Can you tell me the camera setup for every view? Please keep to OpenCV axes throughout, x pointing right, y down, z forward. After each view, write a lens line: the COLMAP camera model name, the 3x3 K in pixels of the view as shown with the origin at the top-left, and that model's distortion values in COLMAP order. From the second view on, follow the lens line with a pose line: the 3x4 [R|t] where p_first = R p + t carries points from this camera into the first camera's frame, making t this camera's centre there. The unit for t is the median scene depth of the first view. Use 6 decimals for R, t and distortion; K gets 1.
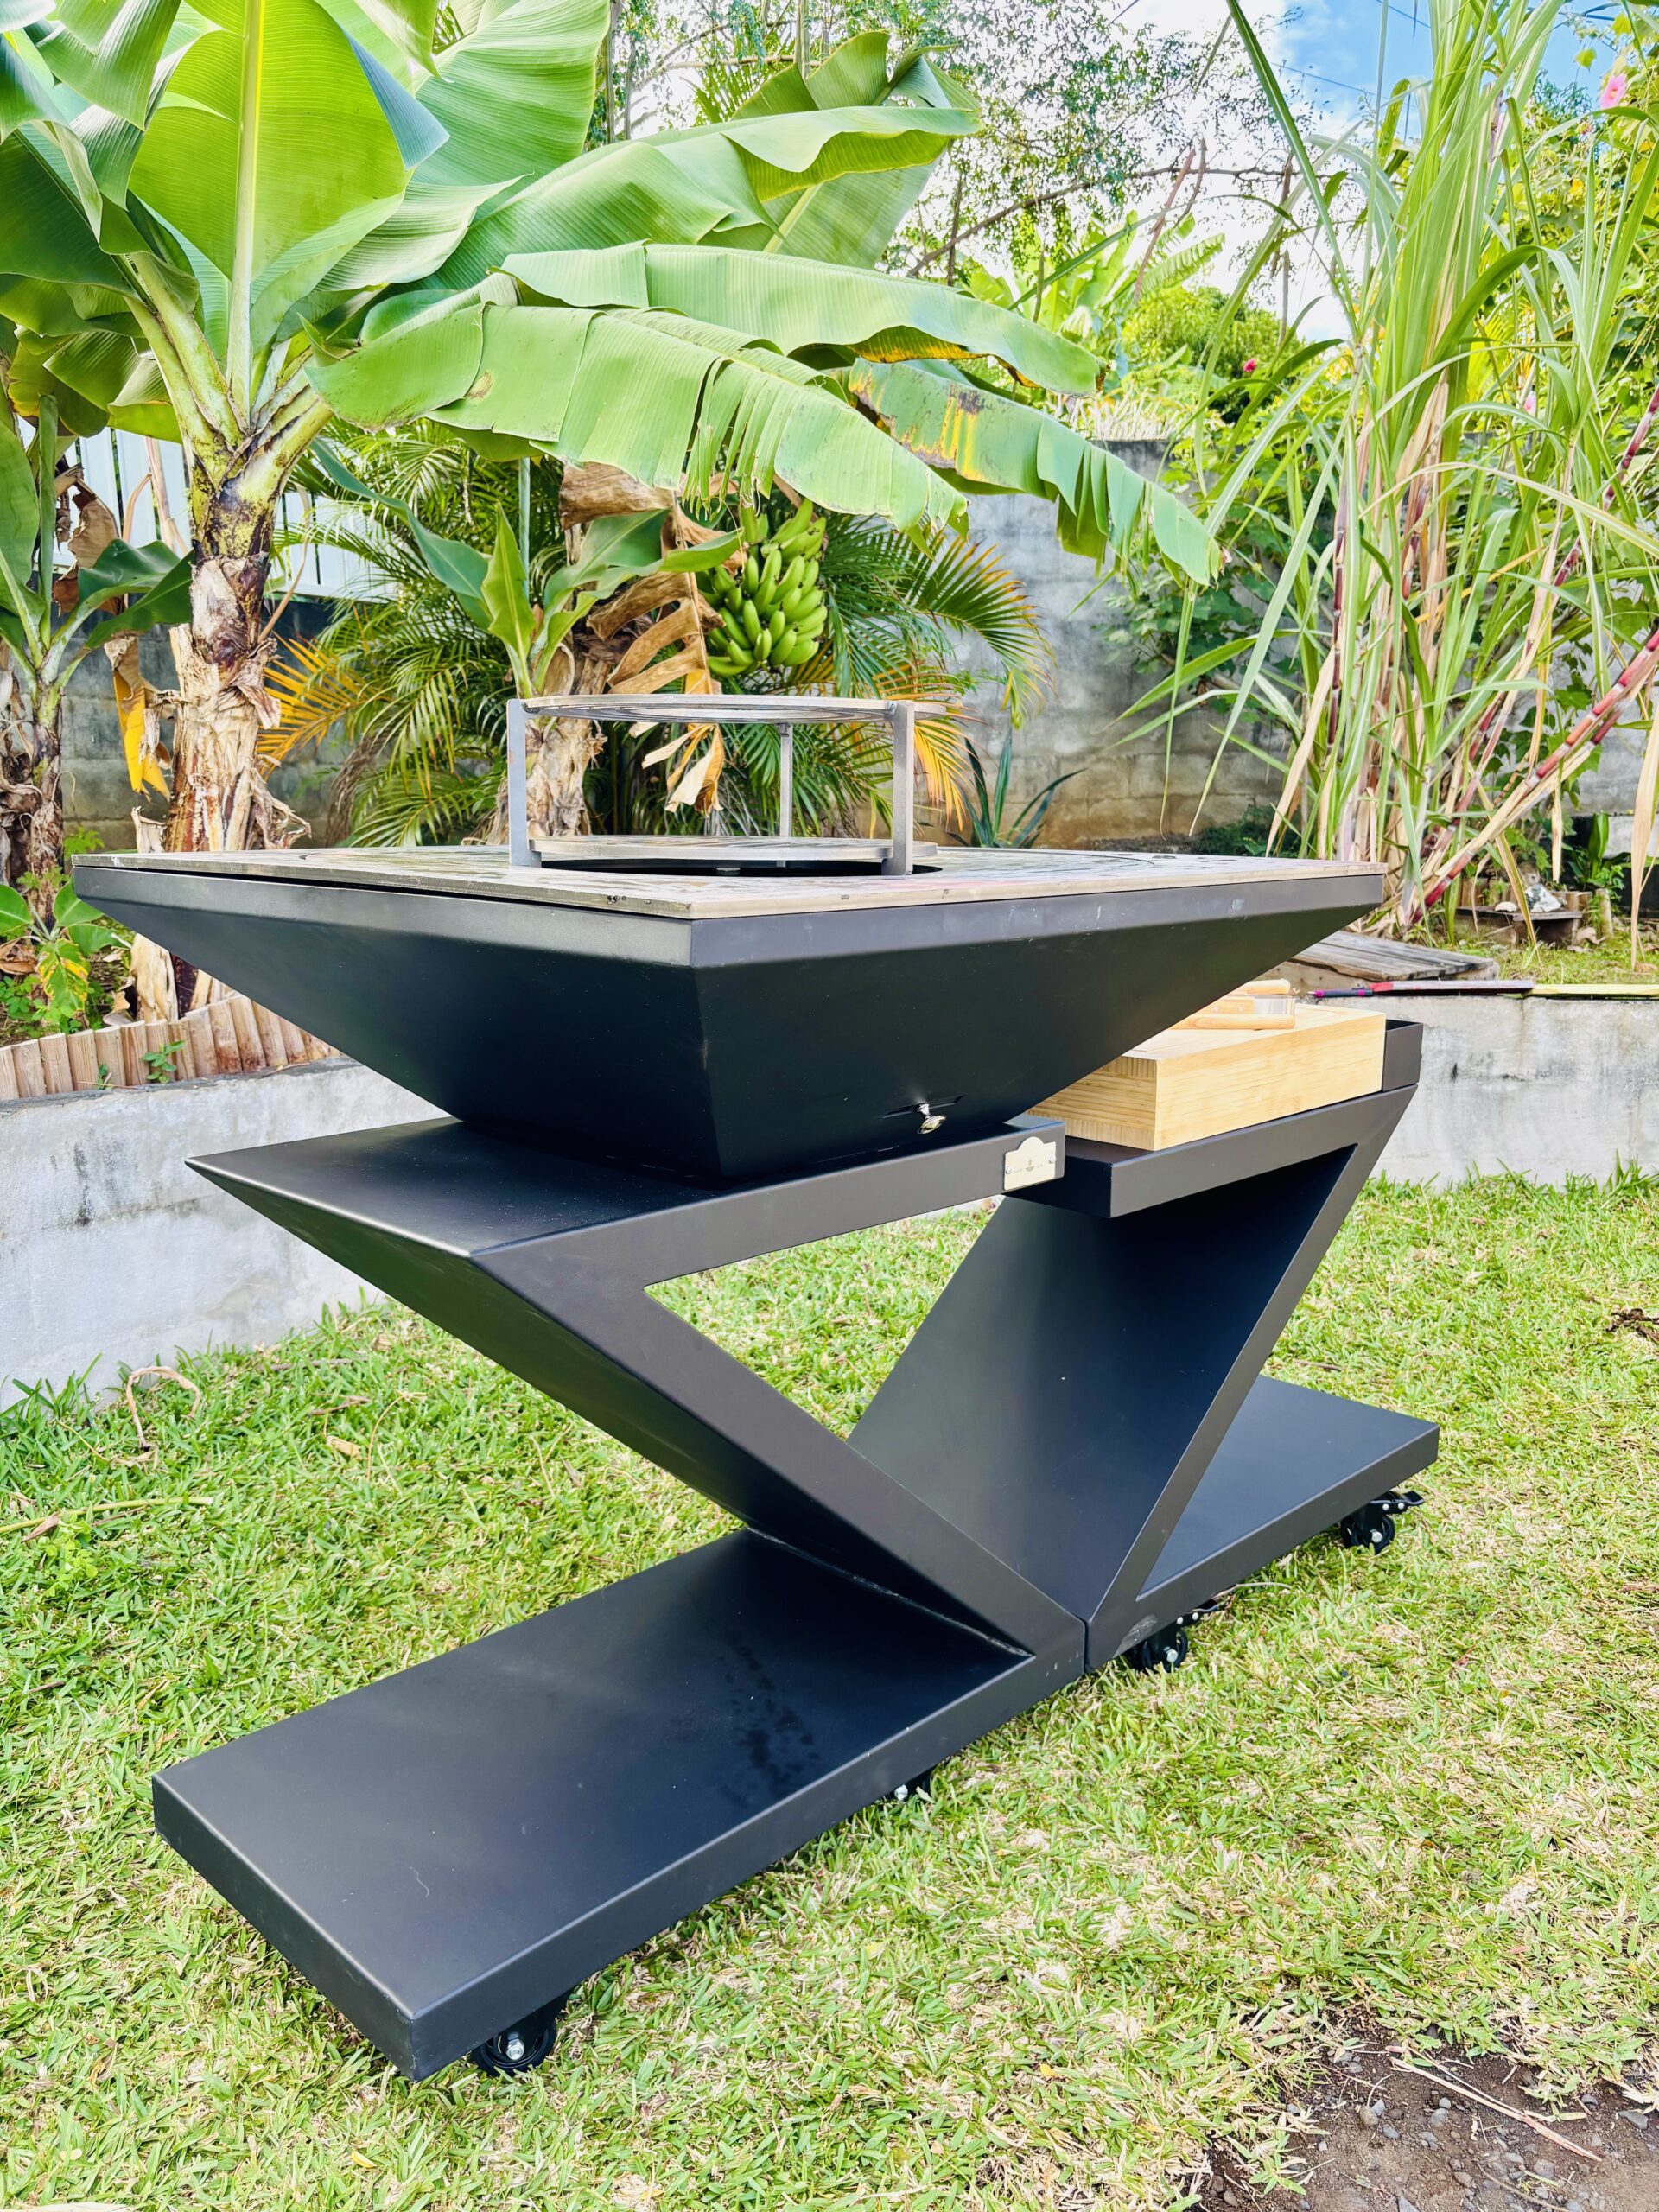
lens RADIAL K [[1696.7, 0, 863.7], [0, 1696.7, 1097.2], [0, 0, 1]] dist [0.029024, -0.041120]
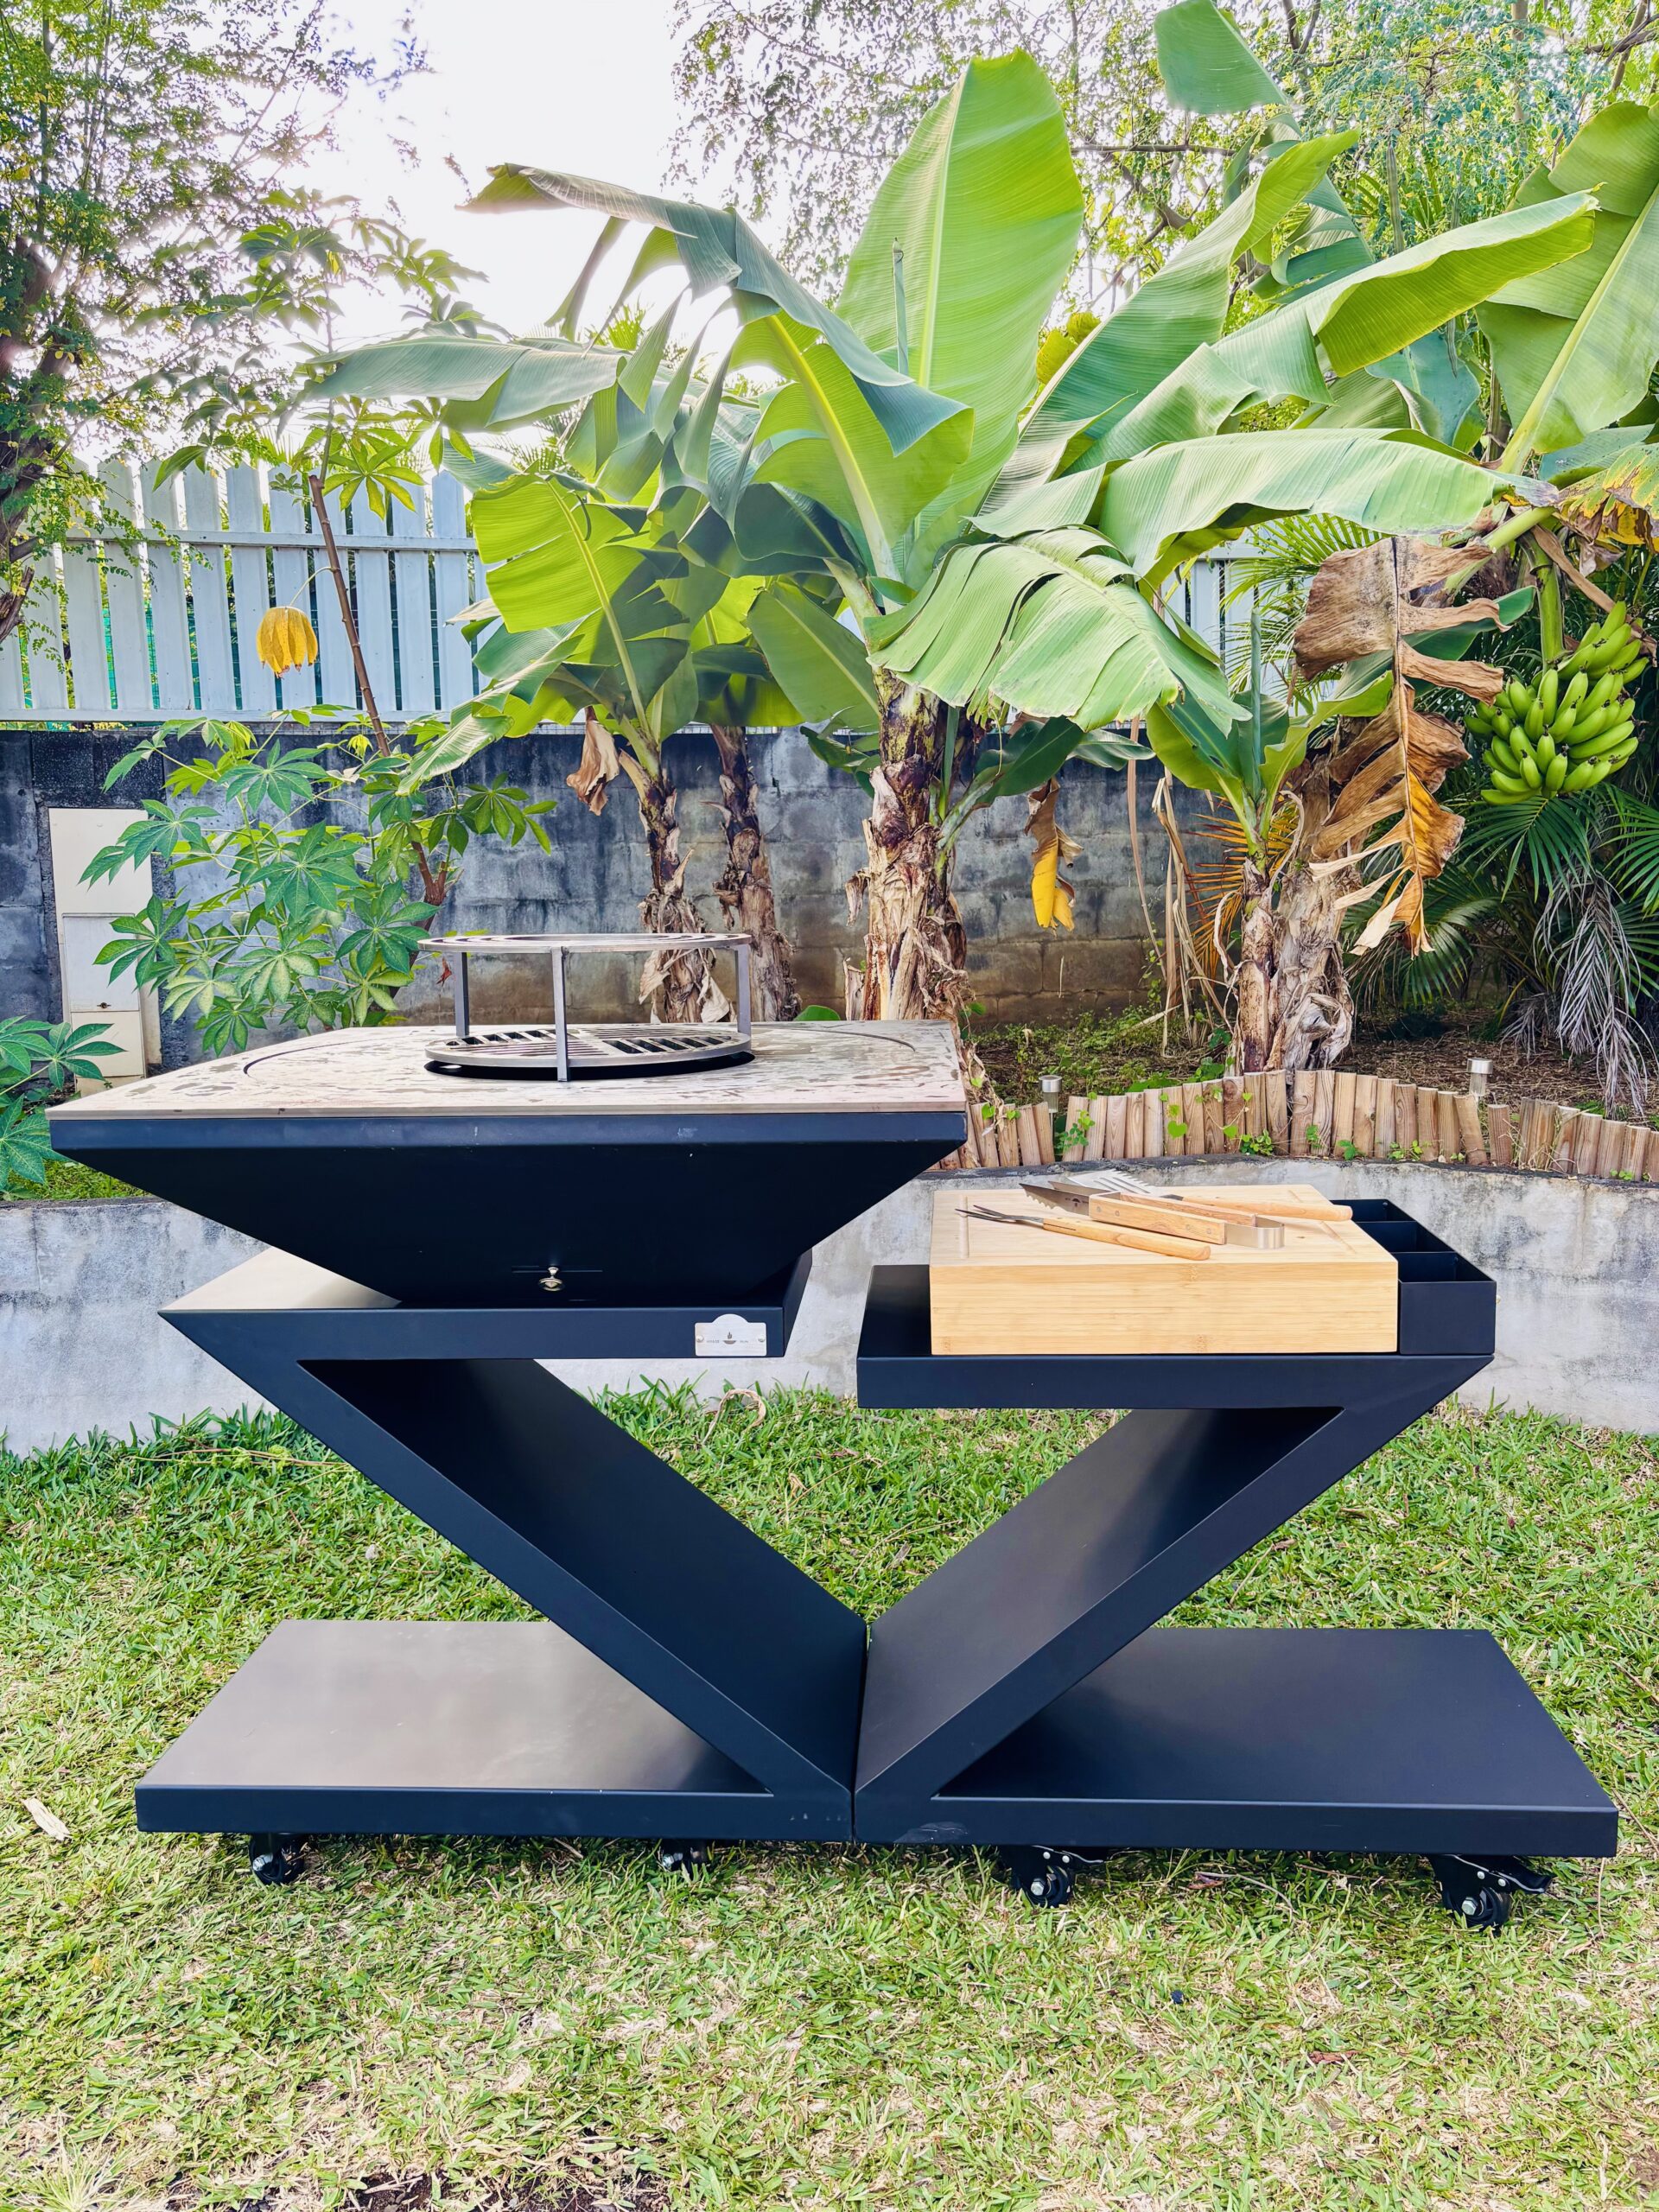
lens RADIAL K [[1696.7, 0, 826.5], [0, 1696.7, 1100.9], [0, 0, 1]] dist [0.029024, -0.041120]
pose [[0.641544, 0.080546, -0.762845, 0.563485], [-0.112063, 0.993644, 0.010671, -0.077978], [0.758856, 0.078641, 0.646493, 0.178159]]
